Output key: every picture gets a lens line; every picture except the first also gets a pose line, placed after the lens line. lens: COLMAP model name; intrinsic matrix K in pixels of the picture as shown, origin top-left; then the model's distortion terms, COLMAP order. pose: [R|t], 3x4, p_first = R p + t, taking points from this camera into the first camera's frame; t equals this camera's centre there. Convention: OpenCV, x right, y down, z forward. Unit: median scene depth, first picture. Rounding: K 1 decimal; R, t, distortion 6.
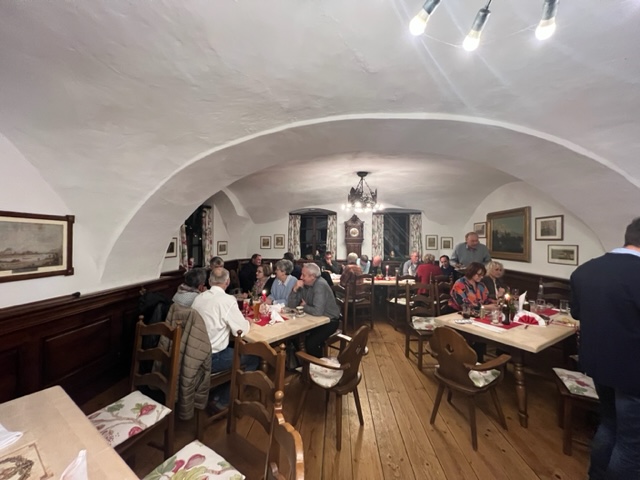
lens RADIAL K [[257.3, 0, 320.1], [0, 257.3, 240.5], [0, 0, 1]] dist [-0.000168, -0.000005]
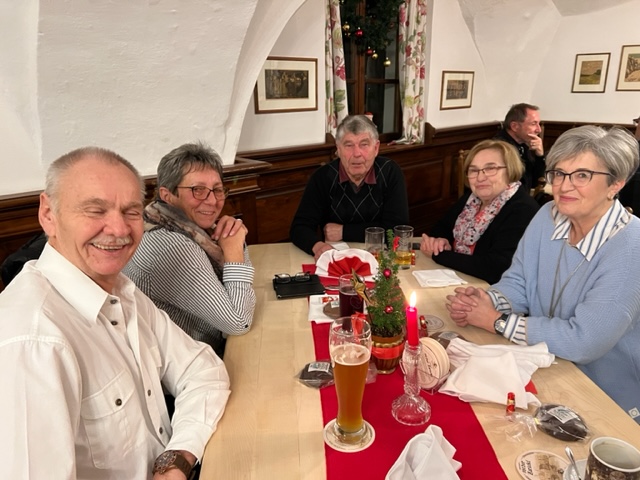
lens RADIAL K [[486.7, 0, 321.5], [0, 486.7, 242.8], [0, 0, 1]] dist [-0.005684, -0.003597]
pose [[0.737652, 0.183042, -0.649897, -0.029404], [0.023742, 0.954924, 0.295900, 0.035517], [0.674764, -0.233701, 0.700056, 0.413278]]
